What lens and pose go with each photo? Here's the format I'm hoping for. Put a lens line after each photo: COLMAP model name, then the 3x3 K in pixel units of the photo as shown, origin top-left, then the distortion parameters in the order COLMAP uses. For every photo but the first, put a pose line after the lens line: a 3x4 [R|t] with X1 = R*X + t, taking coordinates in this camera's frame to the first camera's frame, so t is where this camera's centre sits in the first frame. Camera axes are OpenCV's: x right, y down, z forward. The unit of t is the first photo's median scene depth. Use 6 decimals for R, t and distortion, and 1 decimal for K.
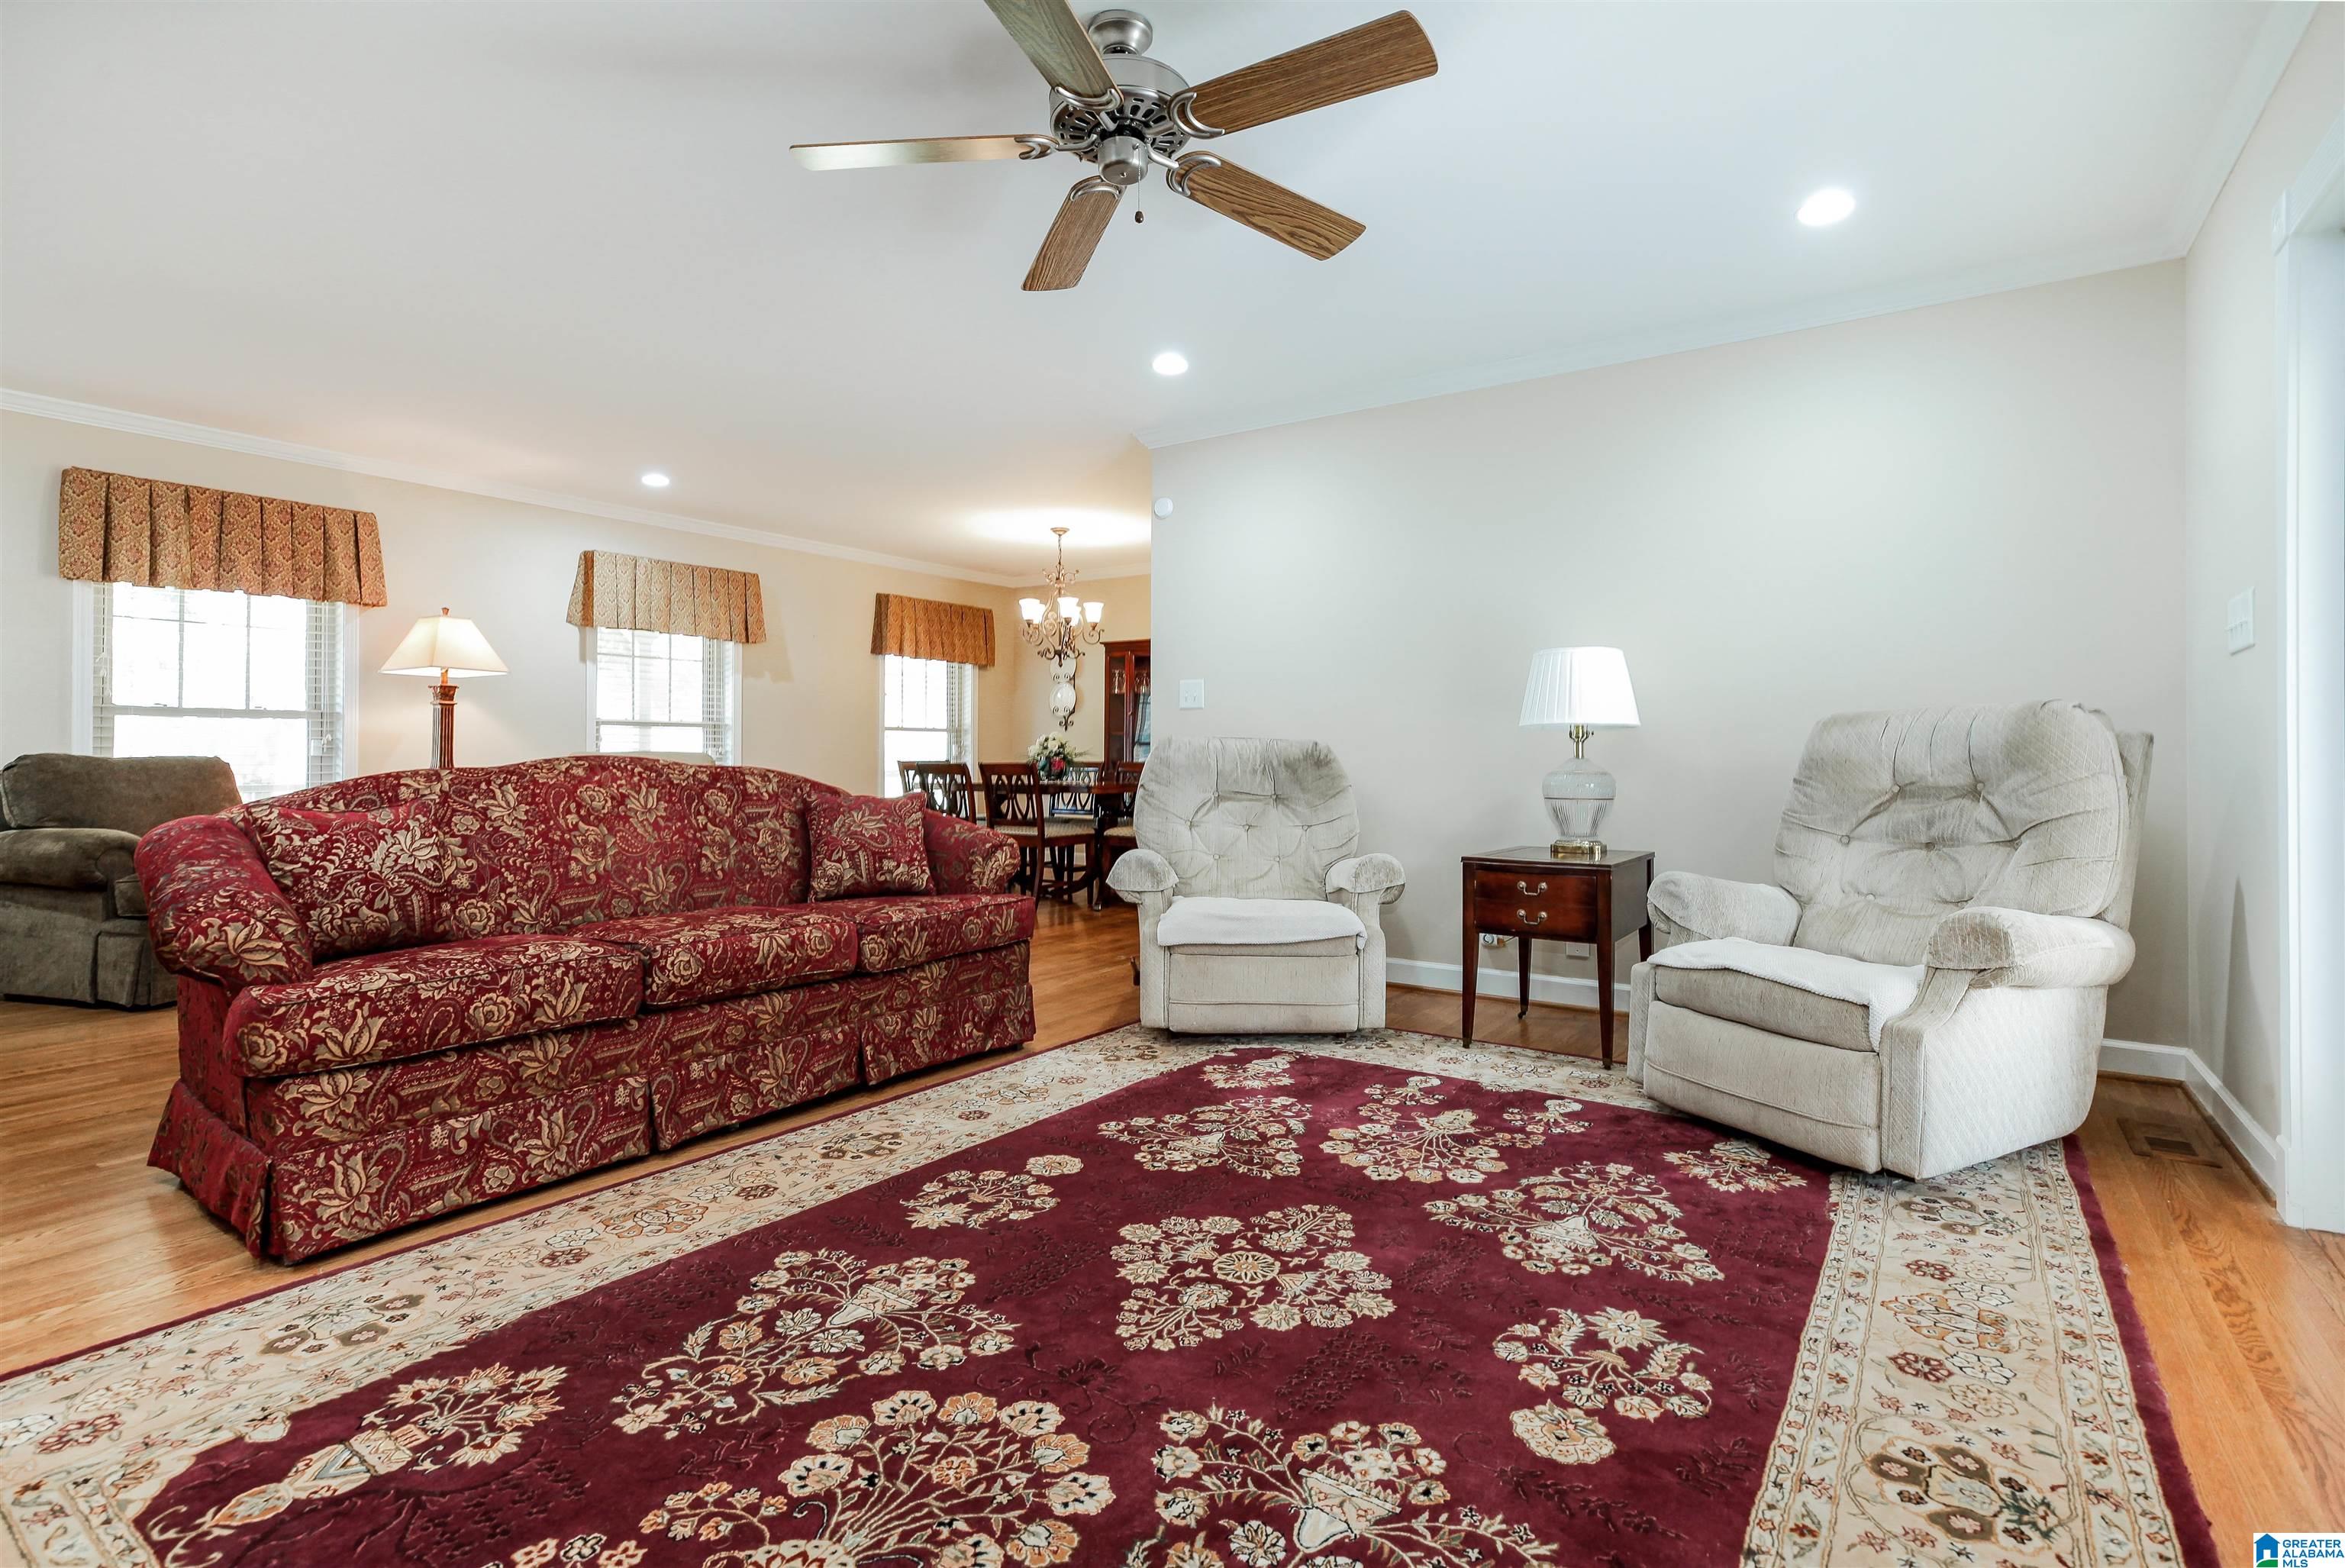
lens RADIAL K [[1095.3, 0, 1149.4], [0, 1095.3, 745.3], [0, 0, 1]] dist [-0.013418, 0.007303]
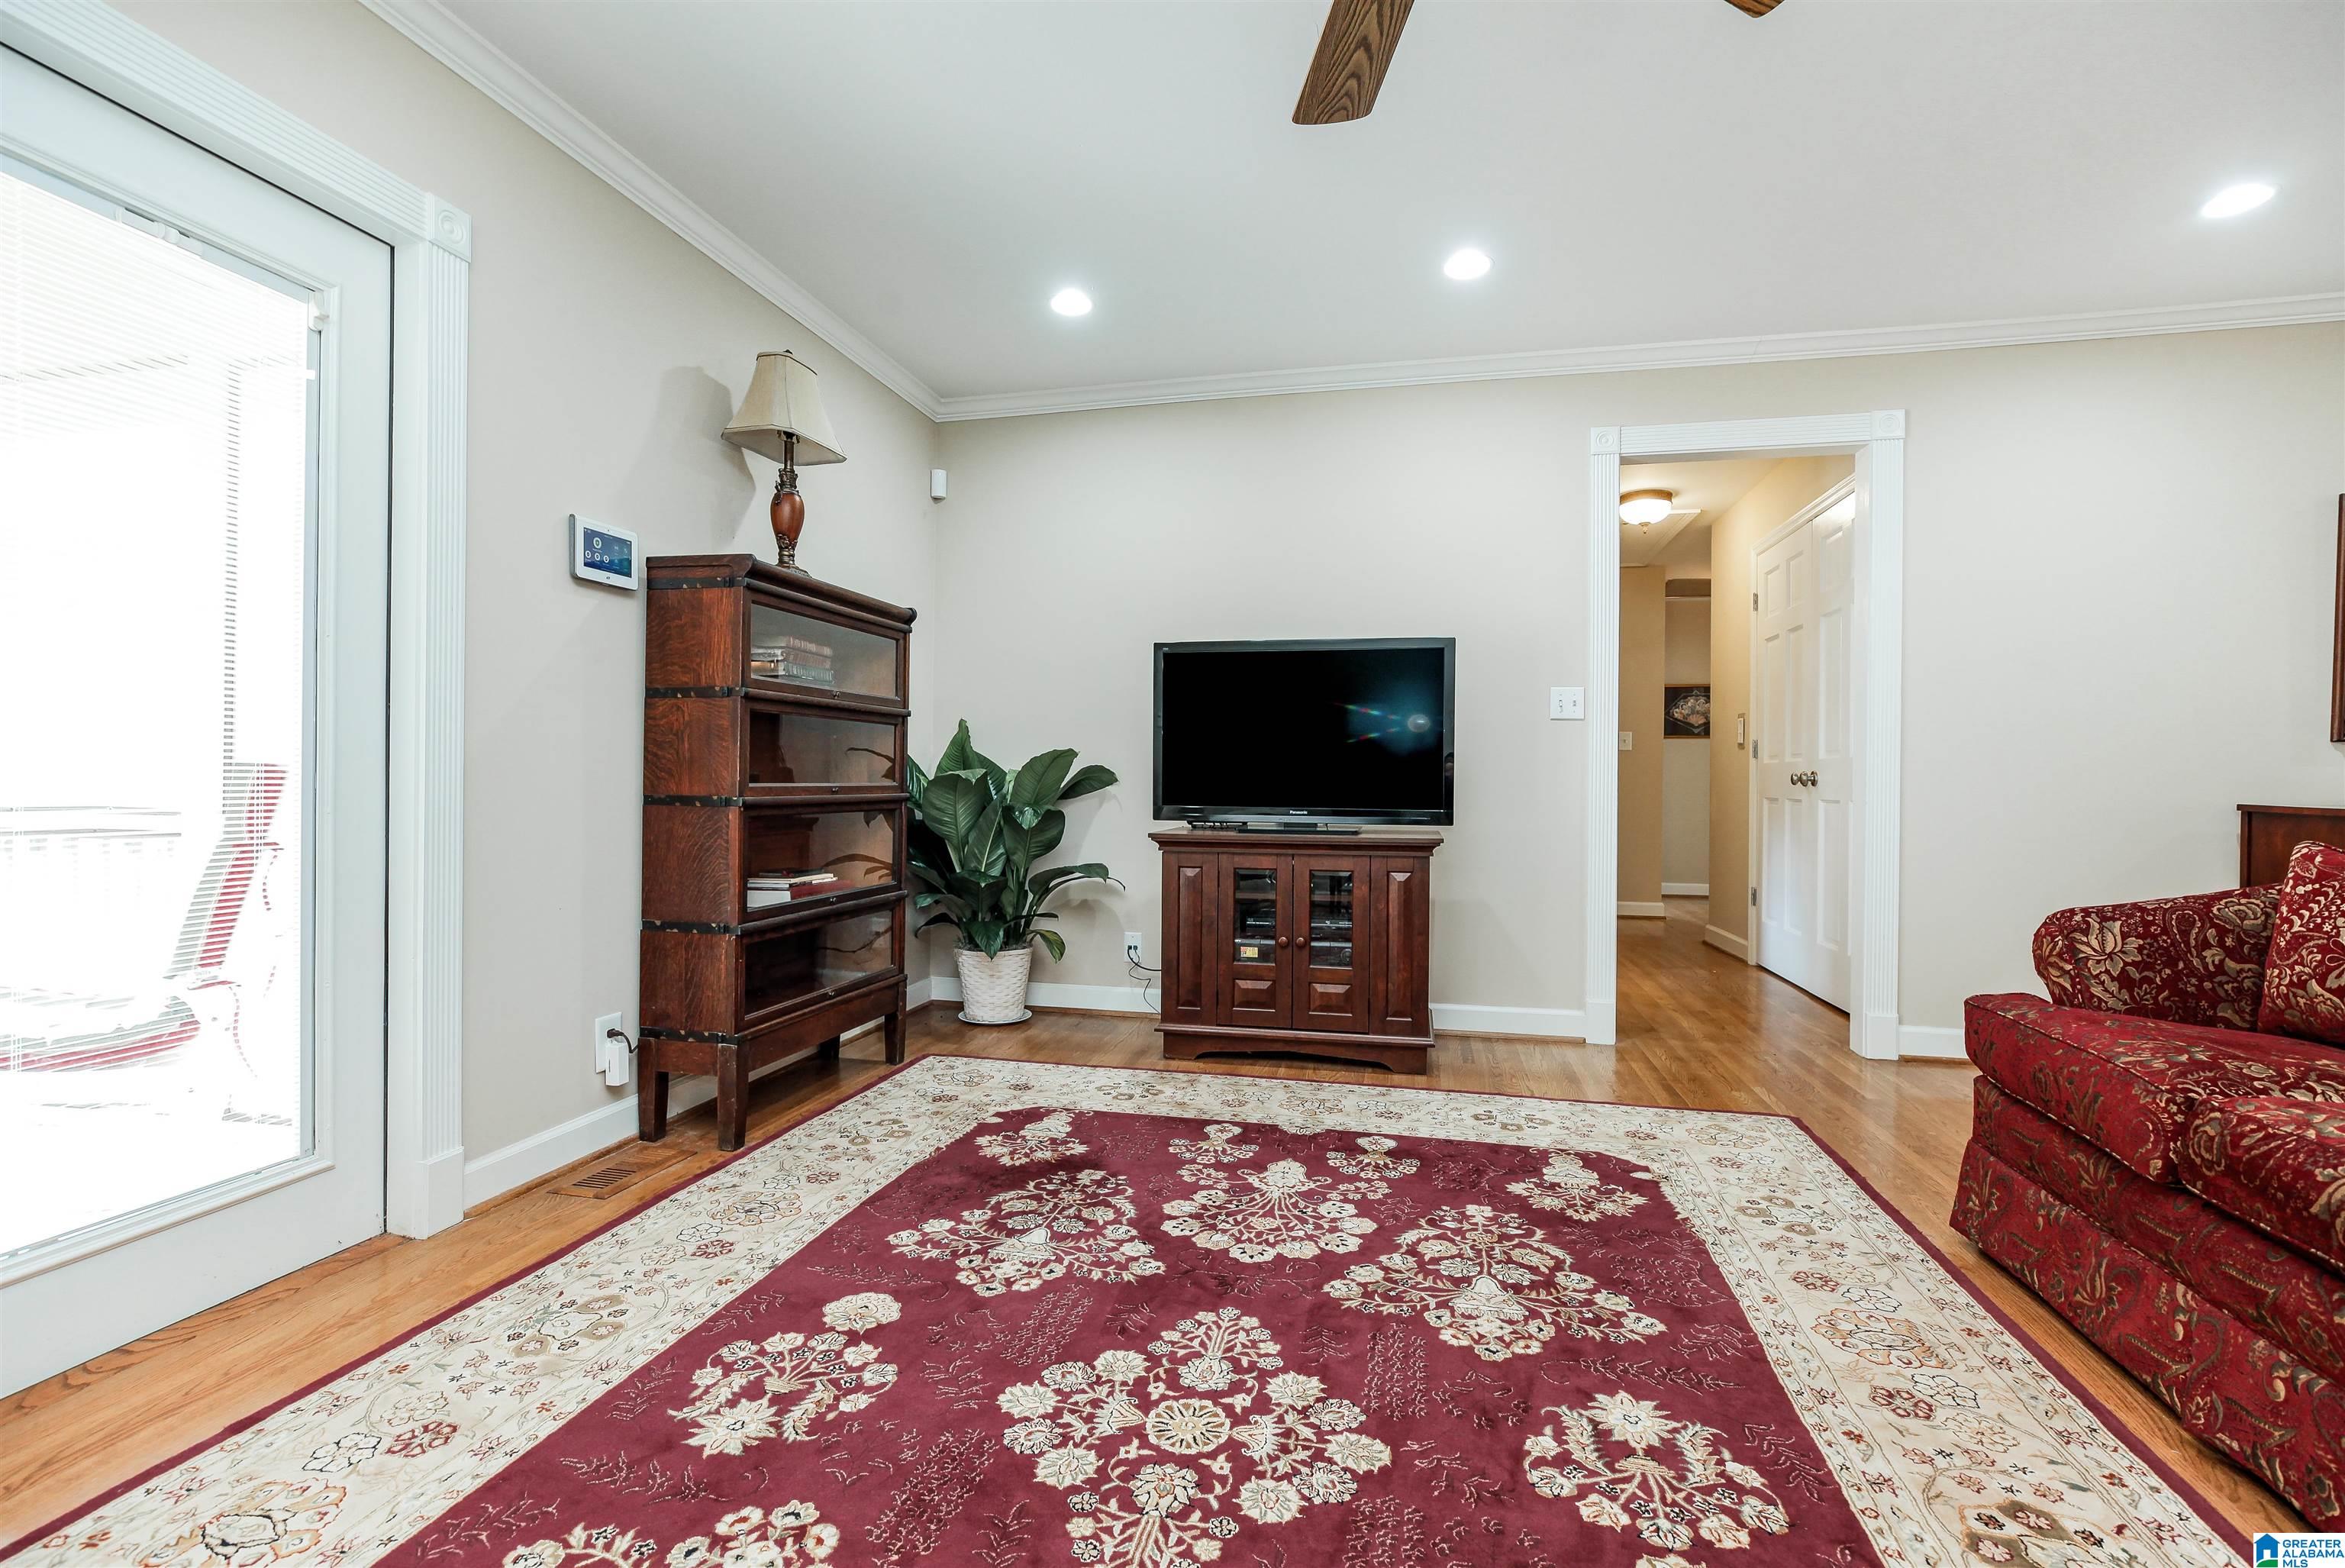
lens RADIAL K [[1095.3, 0, 1174.3], [0, 1095.3, 779.6], [0, 0, 1]] dist [-0.013418, 0.007303]
pose [[-0.918786, -0.009003, -0.394653, 0.425458], [-0.007437, 0.999957, -0.005498, 0.020087], [0.394686, -0.002116, -0.918814, 1.779012]]
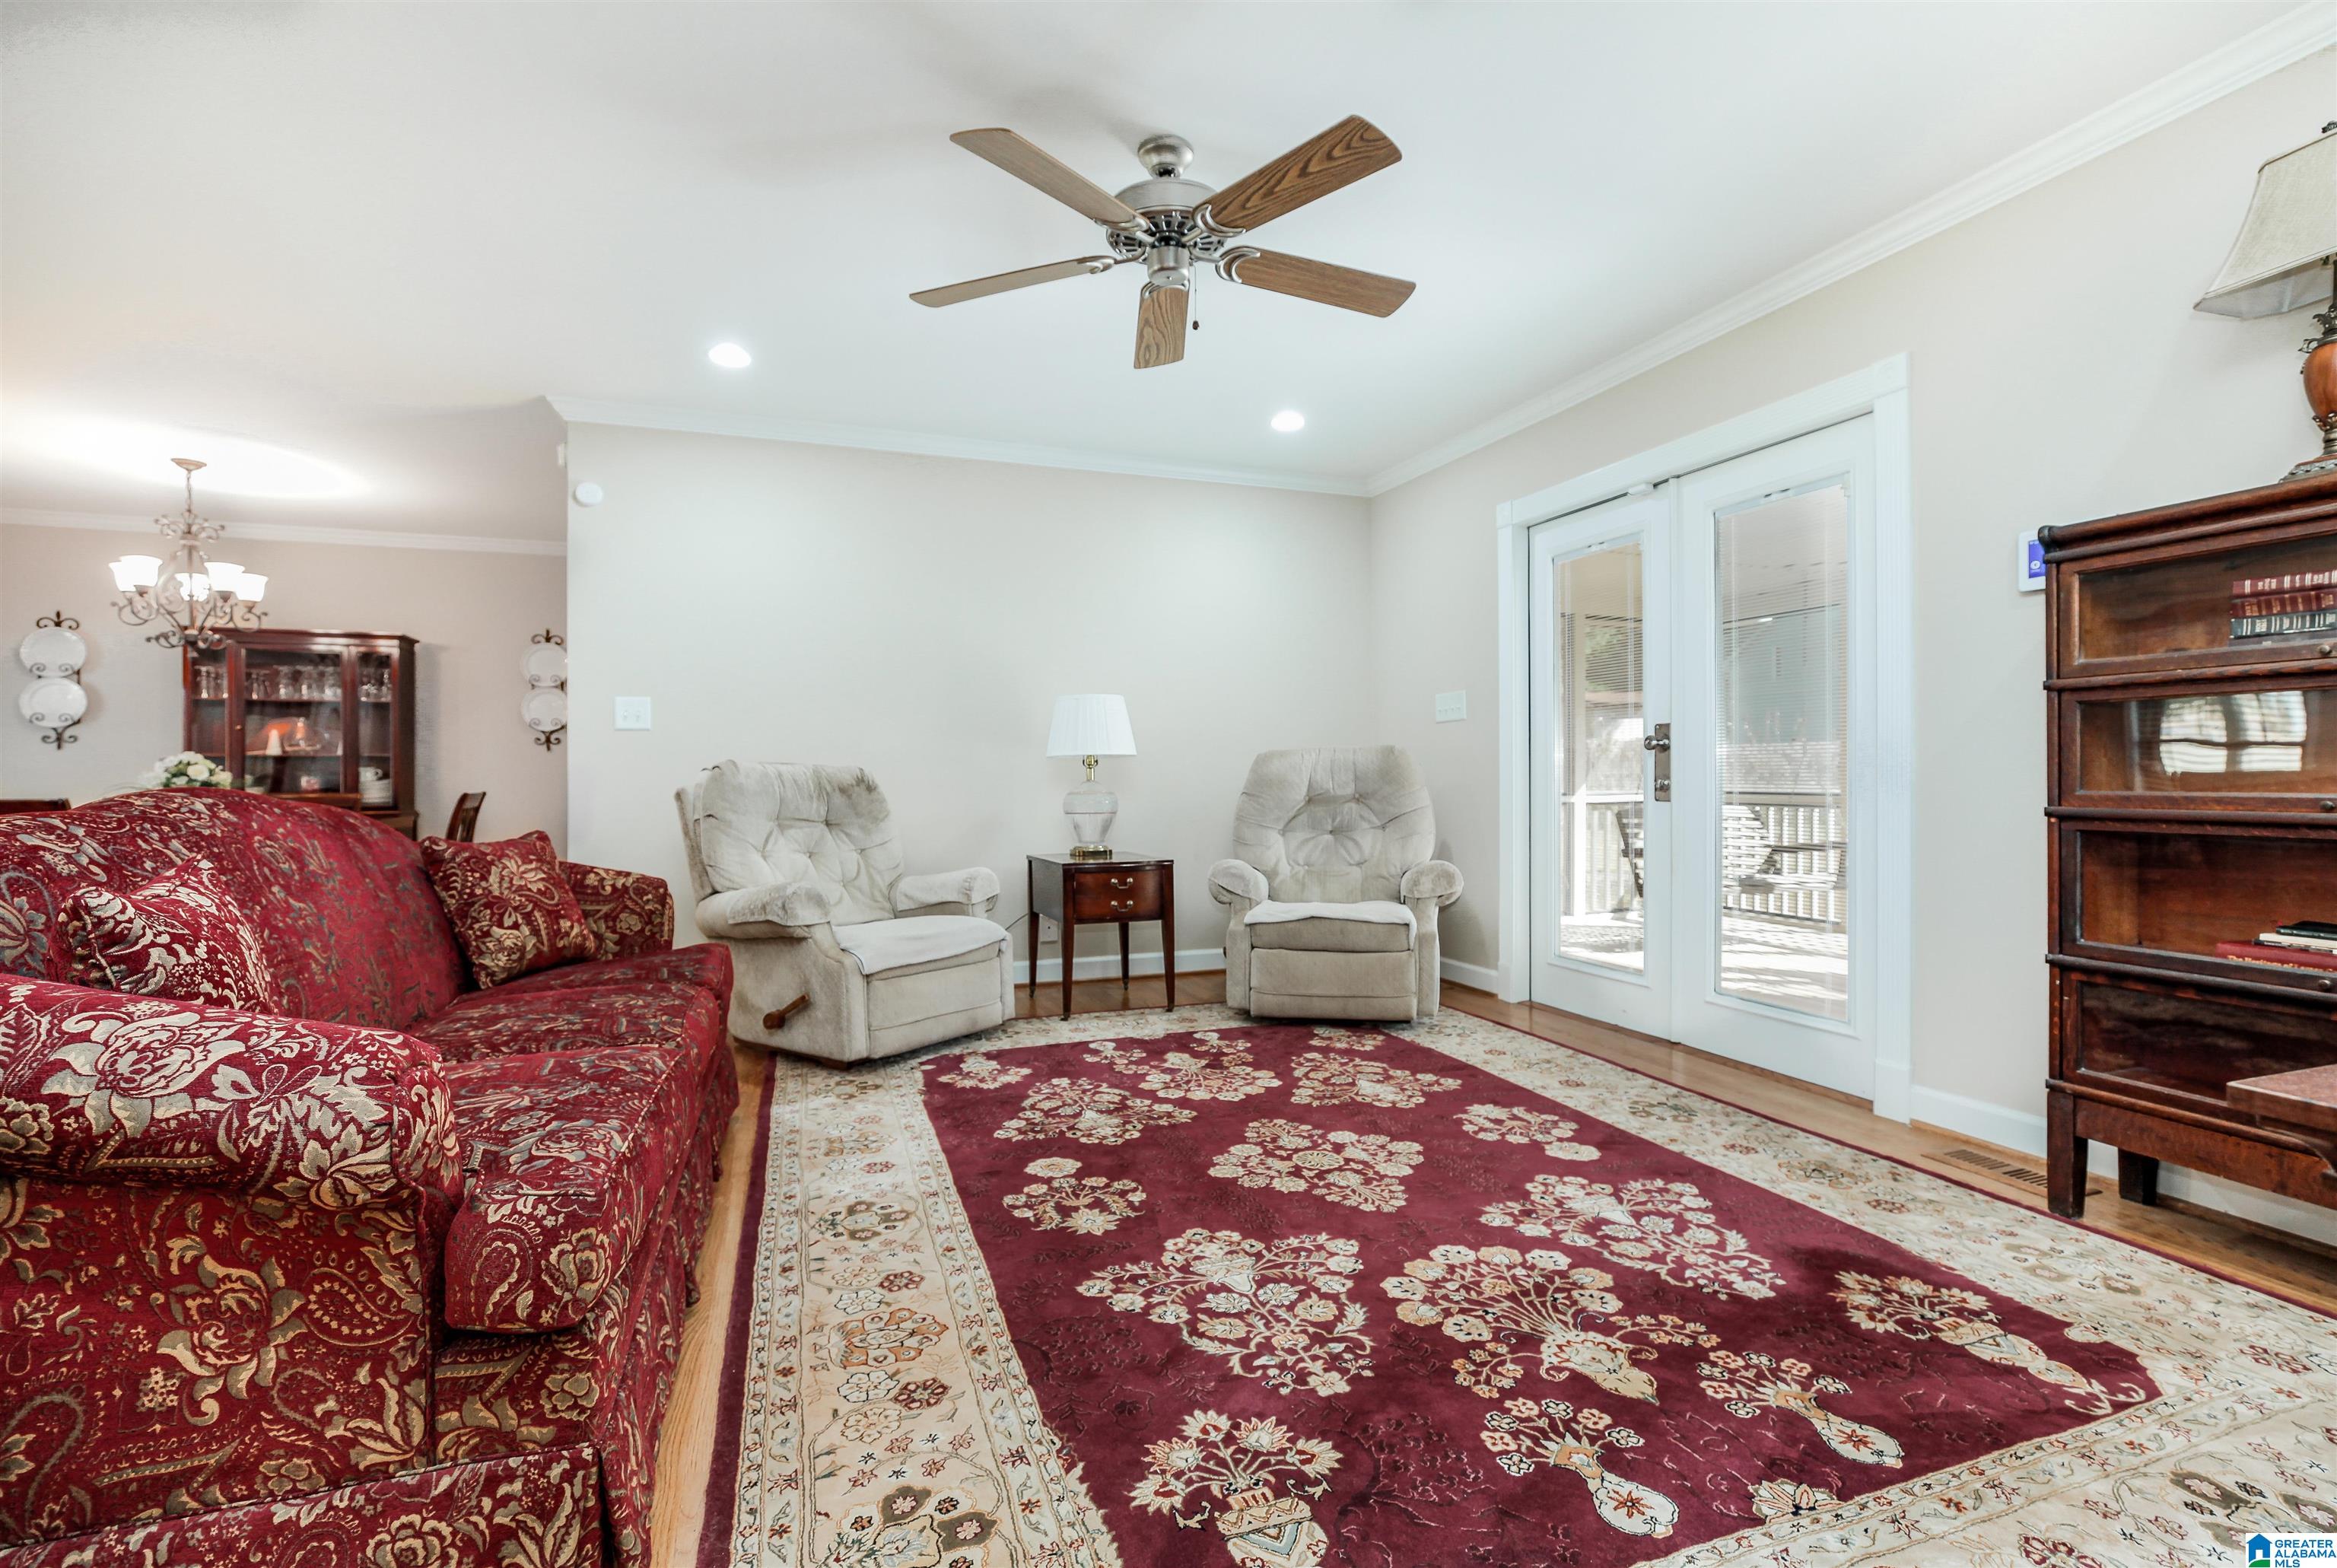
lens RADIAL K [[1091.6, 0, 1149.6], [0, 1091.6, 779.1], [0, 0, 1]] dist [-0.013418, 0.007303]
pose [[0.580843, -0.005604, 0.813996, -1.160377], [-0.000059, 0.999976, 0.006926, 0.000953], [-0.814016, -0.004071, 0.580829, 0.407142]]
